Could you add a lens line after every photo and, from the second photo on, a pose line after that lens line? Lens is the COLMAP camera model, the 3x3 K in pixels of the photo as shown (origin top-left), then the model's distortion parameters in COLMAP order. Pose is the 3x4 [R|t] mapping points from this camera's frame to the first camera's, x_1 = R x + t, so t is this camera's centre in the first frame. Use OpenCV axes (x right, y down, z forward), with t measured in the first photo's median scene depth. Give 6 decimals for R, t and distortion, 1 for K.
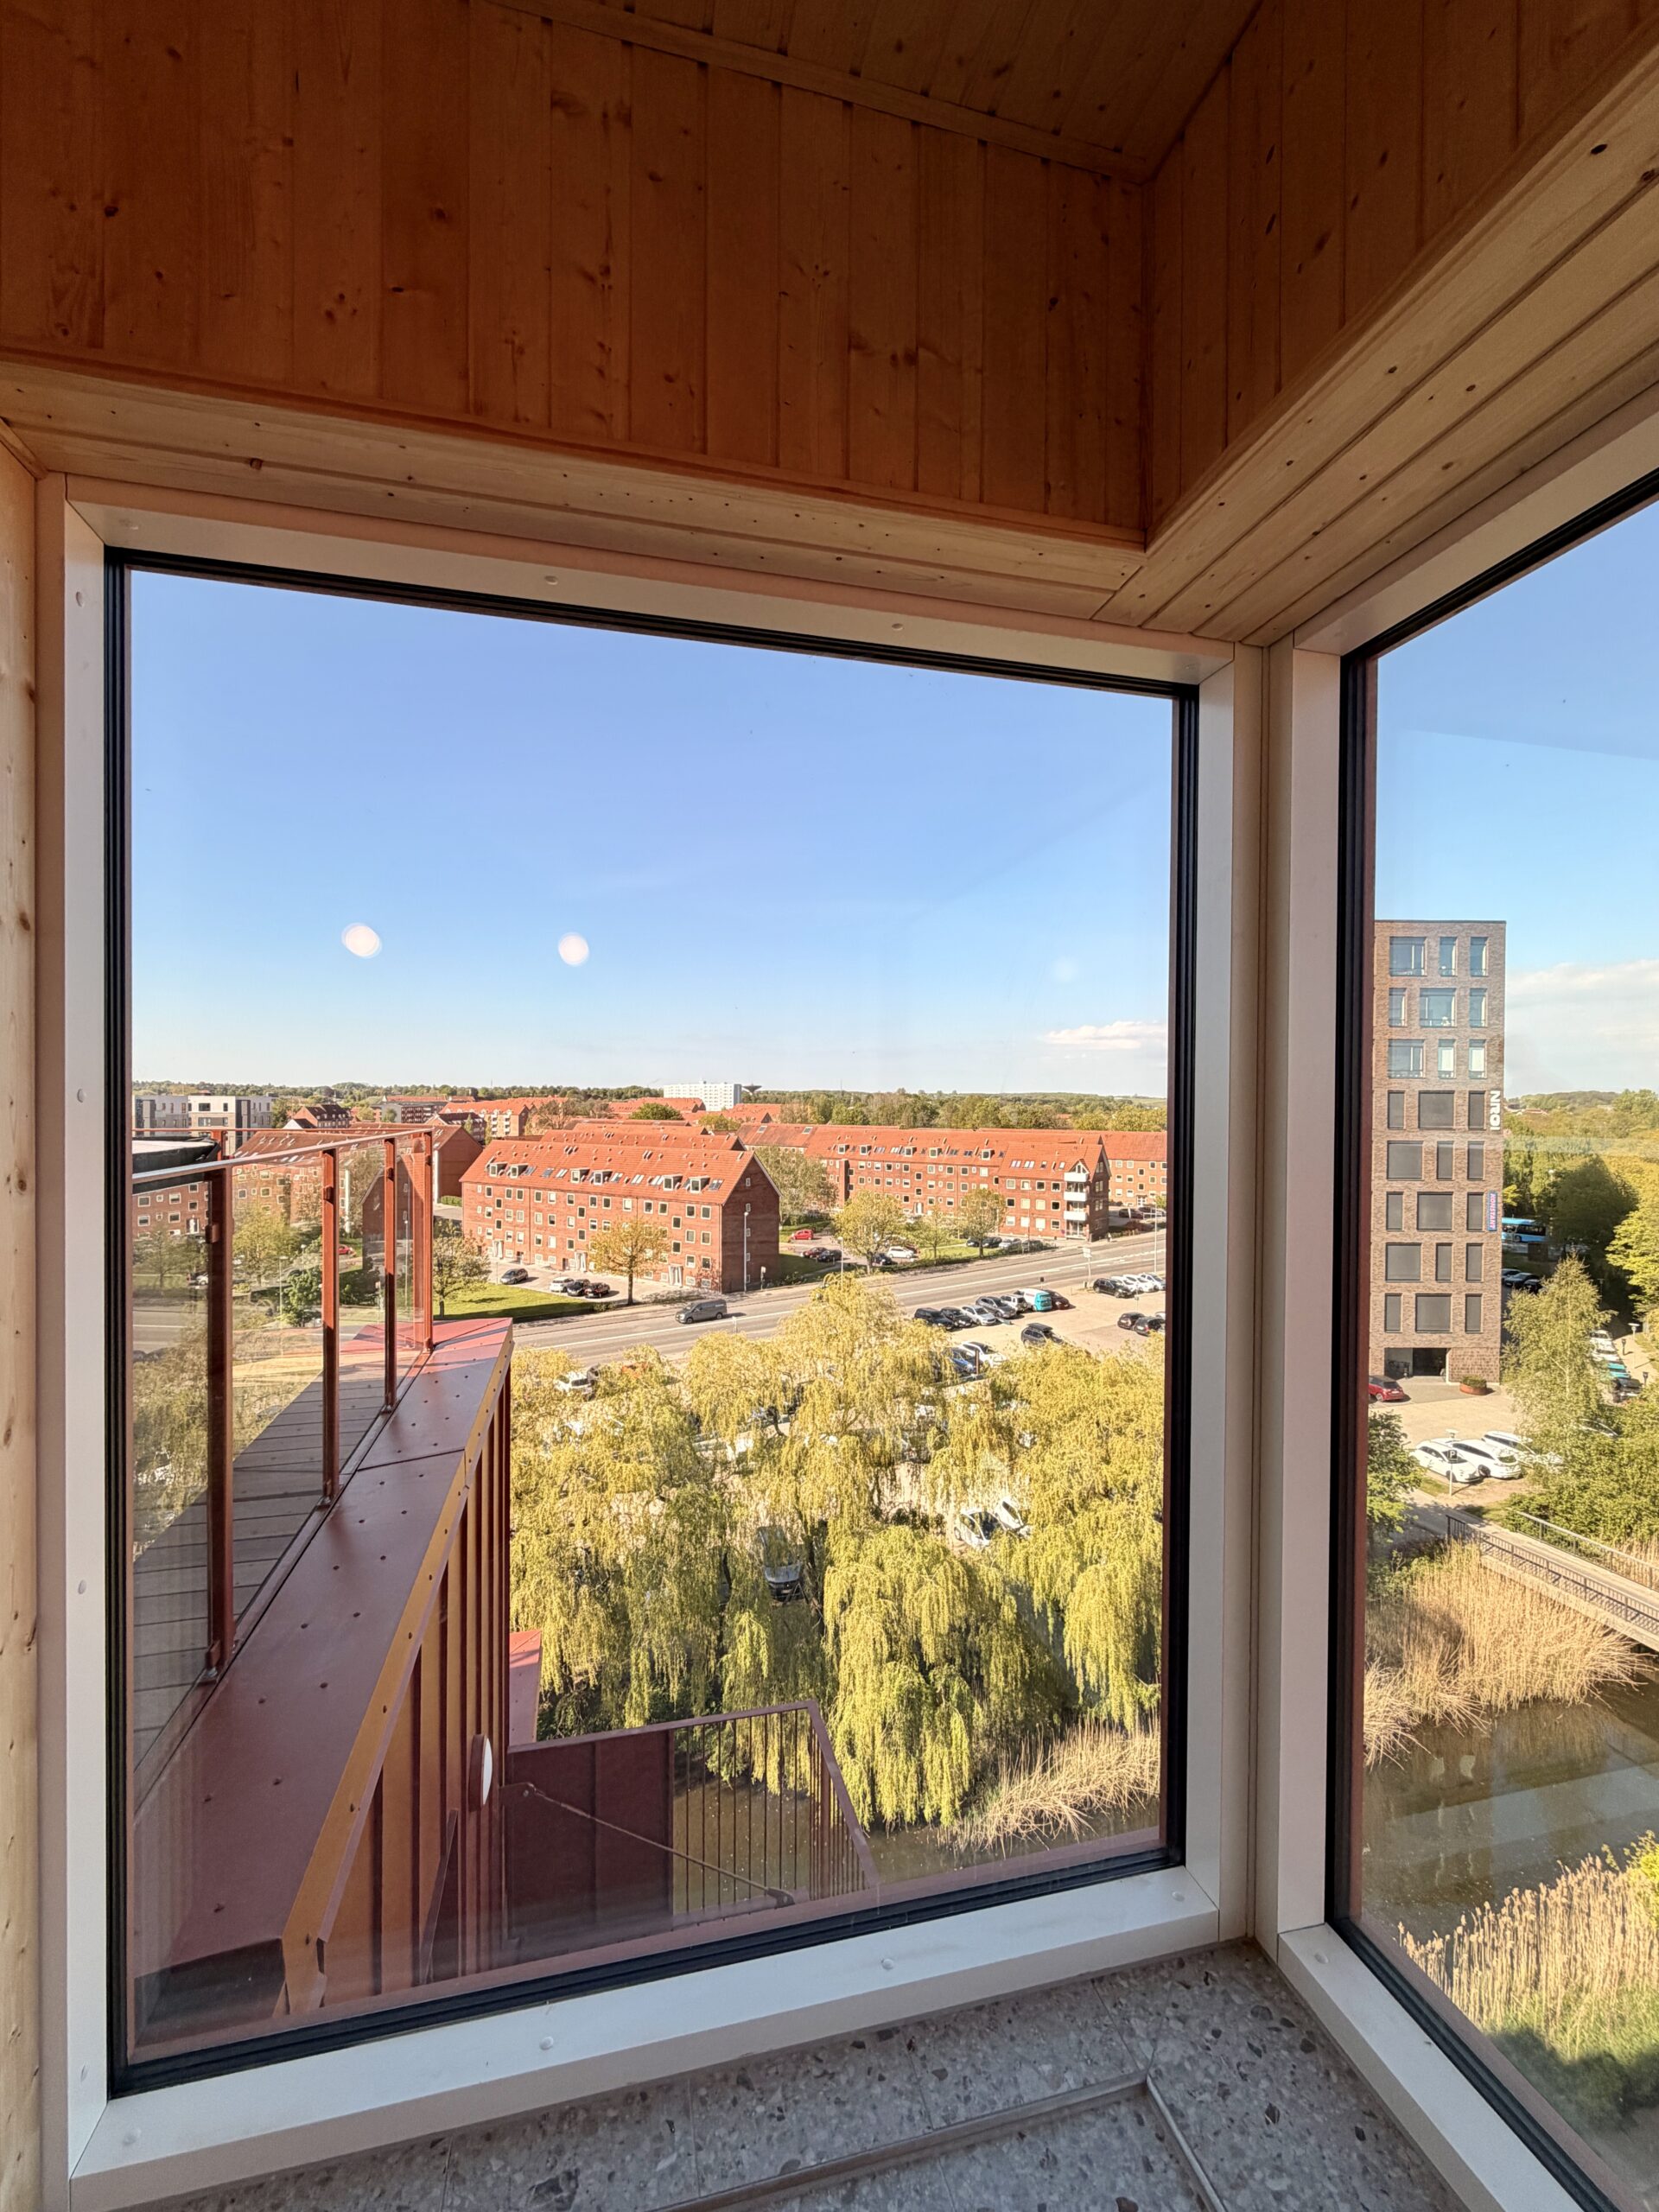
lens RADIAL K [[924.8, 0, 827.1], [0, 924.8, 1122.7], [0, 0, 1]] dist [-0.000996, 0.000369]
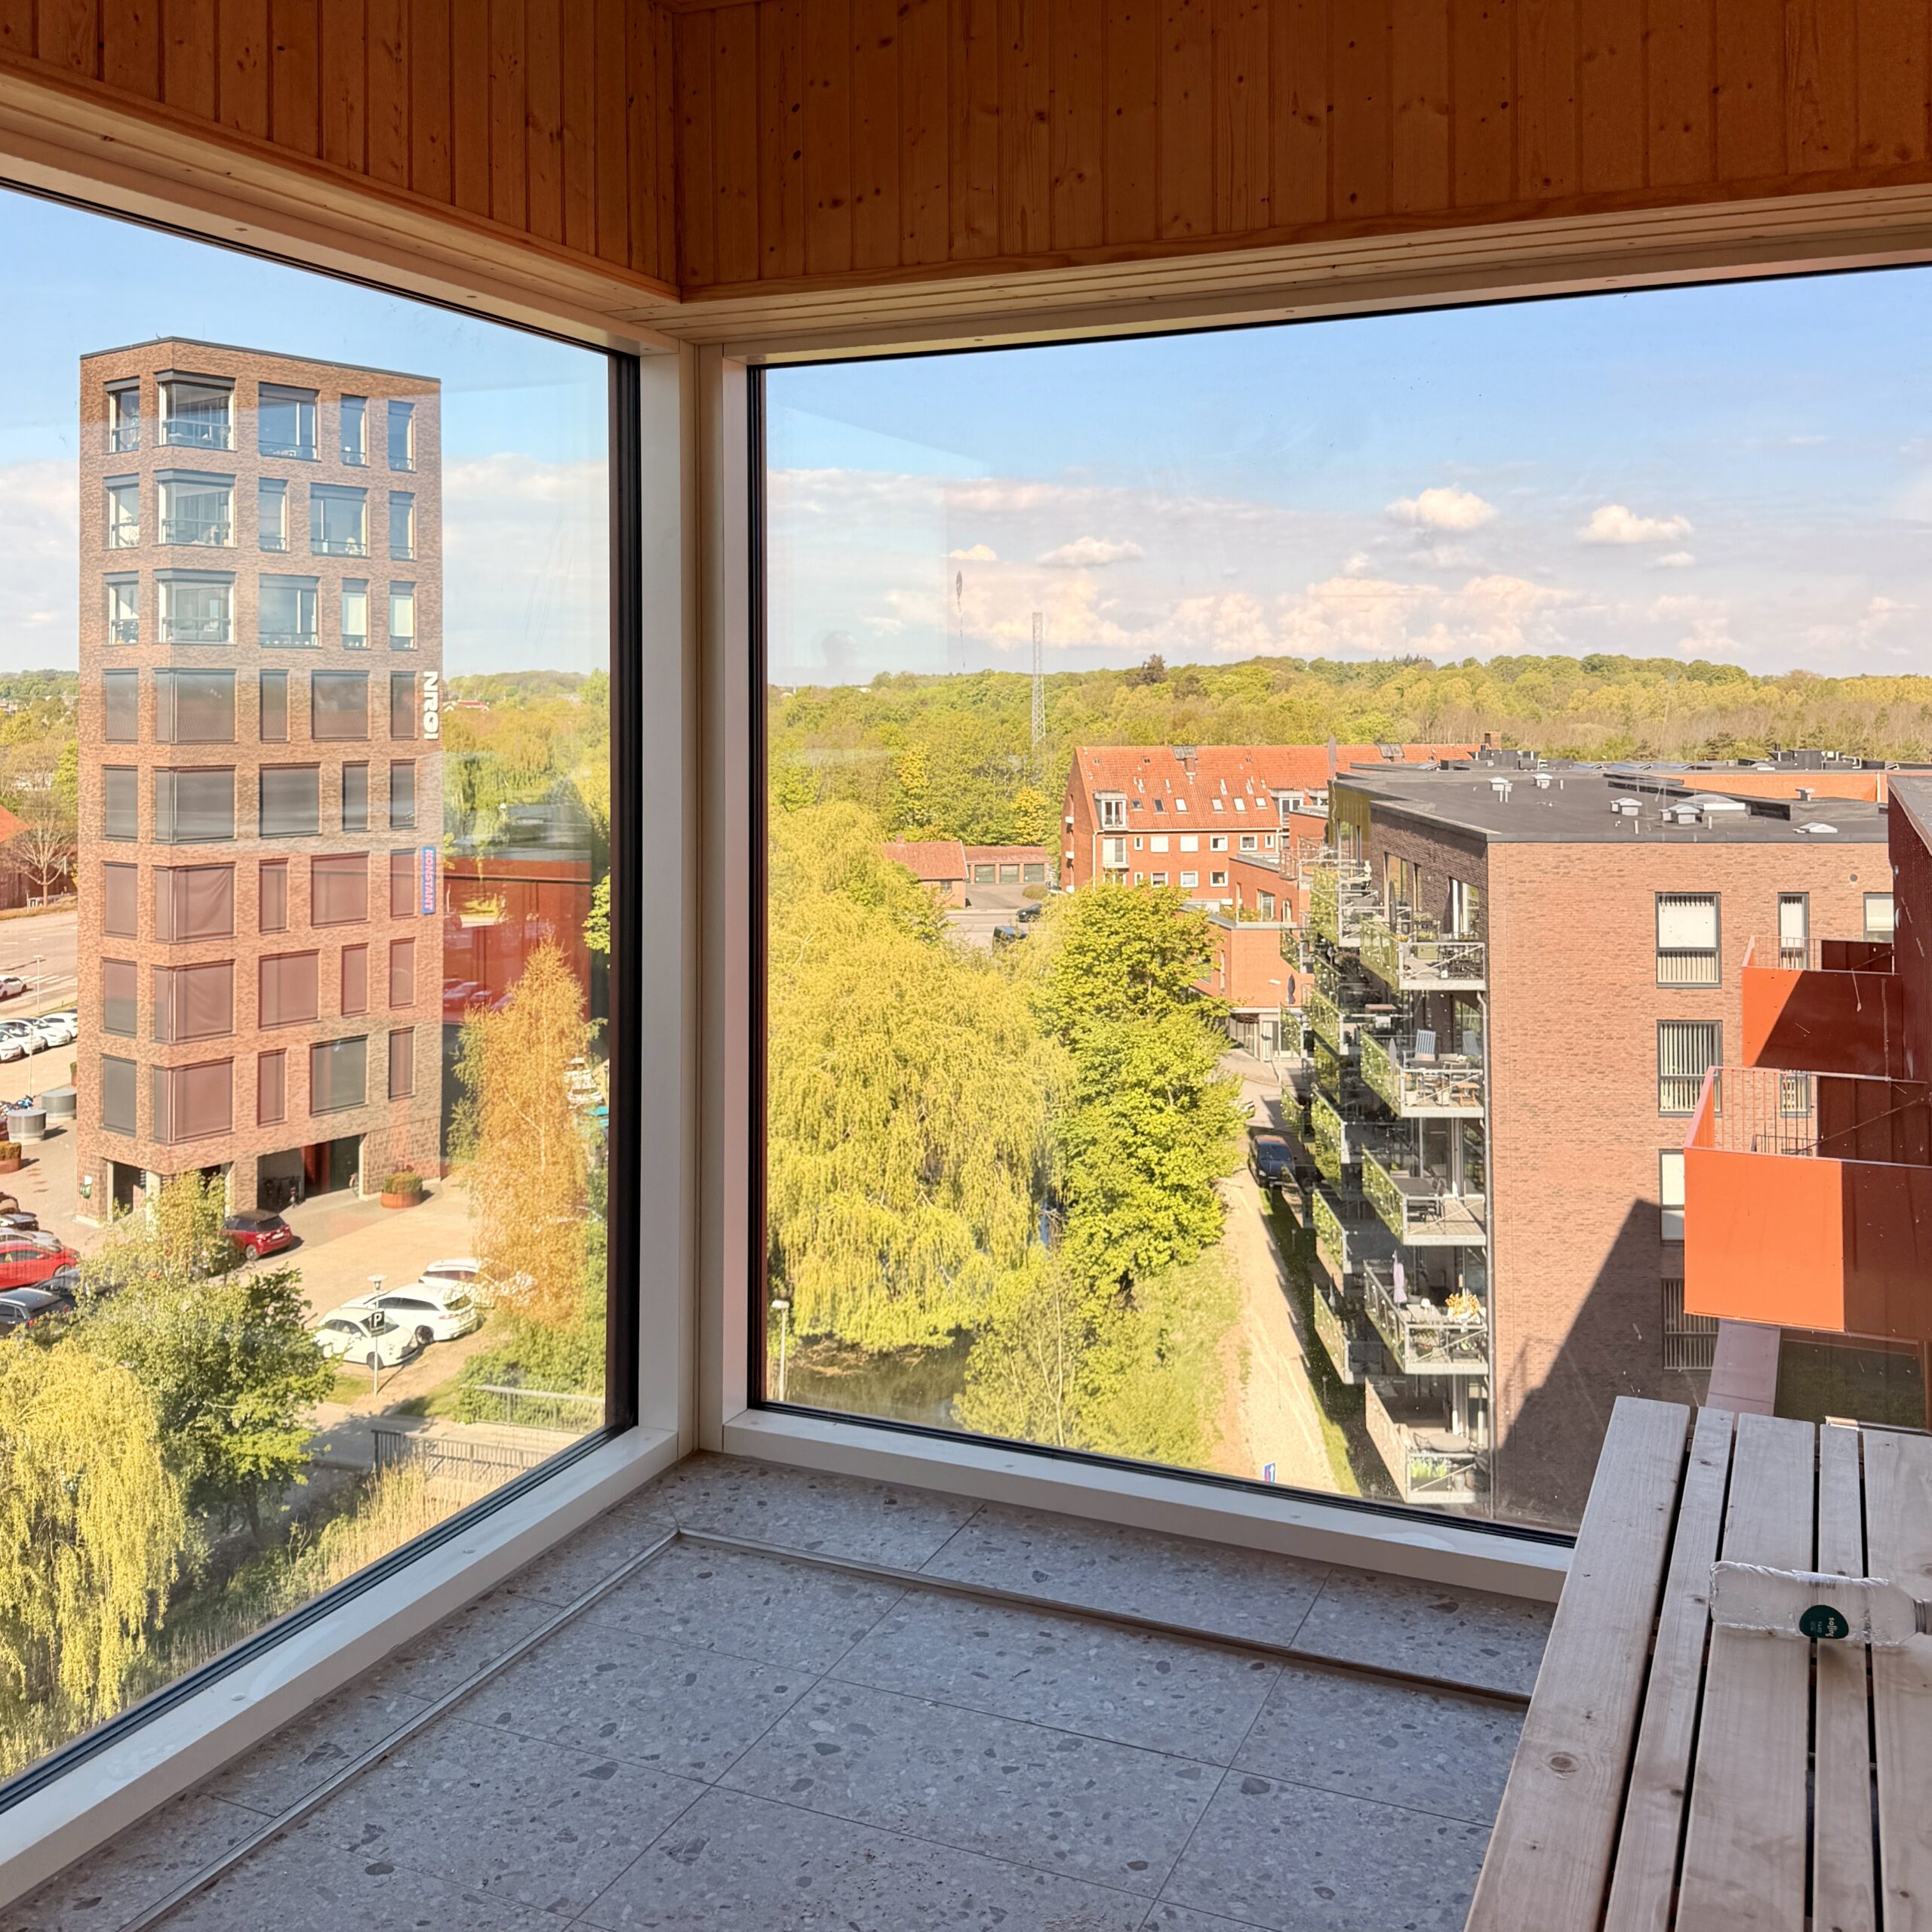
lens RADIAL K [[2632.6, 0, 966.0], [0, 2632.6, 966.0], [0, 0, 1]] dist [0.007687, 0.022518]
pose [[0.596391, -0.095814, 0.796955, -0.380168], [0.023674, 0.994518, 0.101850, -0.010071], [-0.802345, -0.041875, 0.595390, -0.240823]]
